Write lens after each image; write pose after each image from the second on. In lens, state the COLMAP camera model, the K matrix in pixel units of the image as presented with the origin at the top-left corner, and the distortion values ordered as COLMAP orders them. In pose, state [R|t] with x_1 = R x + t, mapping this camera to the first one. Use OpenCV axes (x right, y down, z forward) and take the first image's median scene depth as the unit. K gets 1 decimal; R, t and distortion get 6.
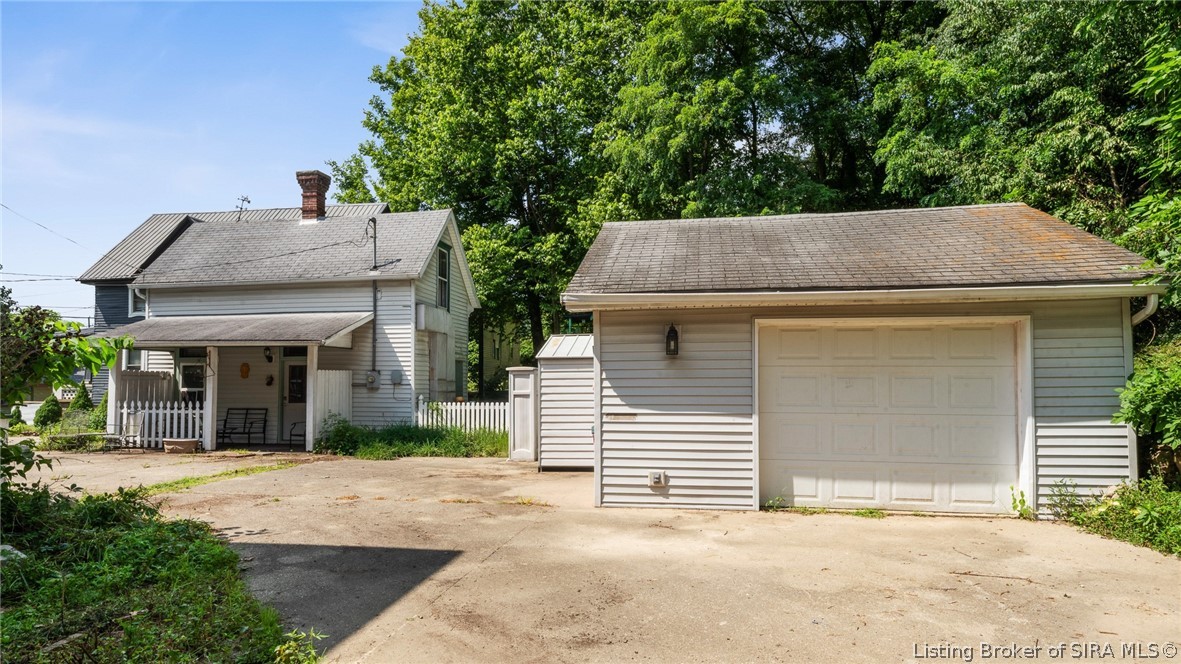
lens RADIAL K [[667.4, 0, 566.6], [0, 667.4, 358.8], [0, 0, 1]] dist [0.001170, 0.000635]
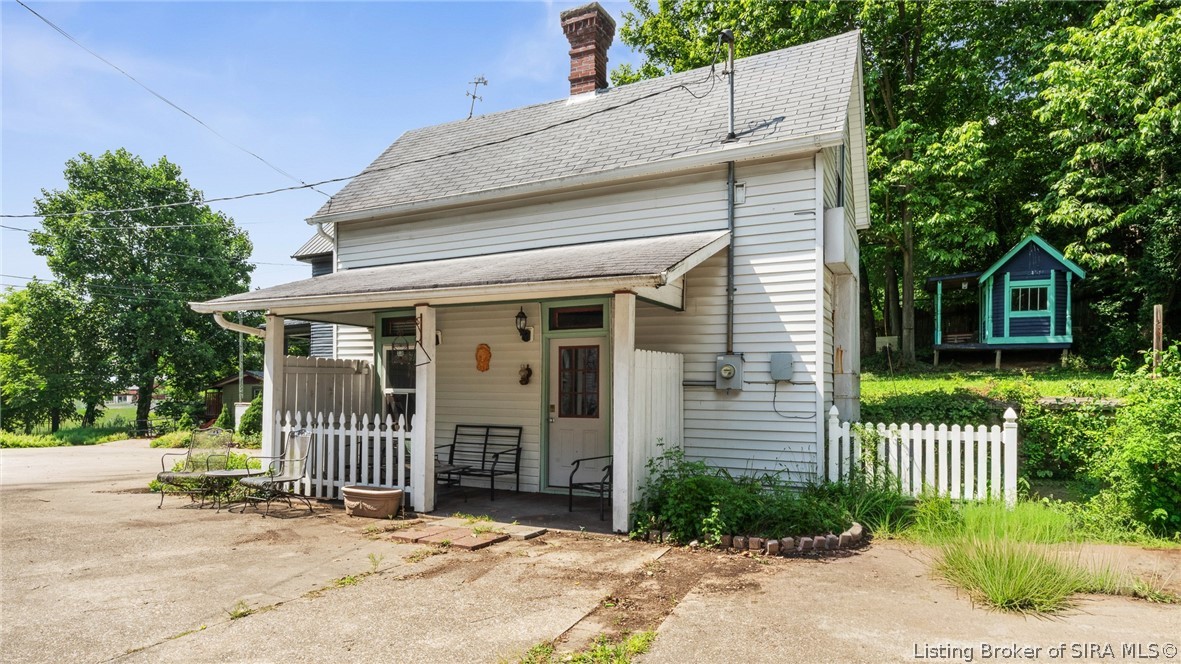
lens RADIAL K [[667.4, 0, 566.6], [0, 667.4, 358.8], [0, 0, 1]] dist [0.001170, 0.000635]
pose [[0.952200, -0.009113, -0.305338, -0.281884], [0.008253, 0.999958, -0.004107, 0.024847], [0.305363, 0.001390, 0.952235, 0.563868]]
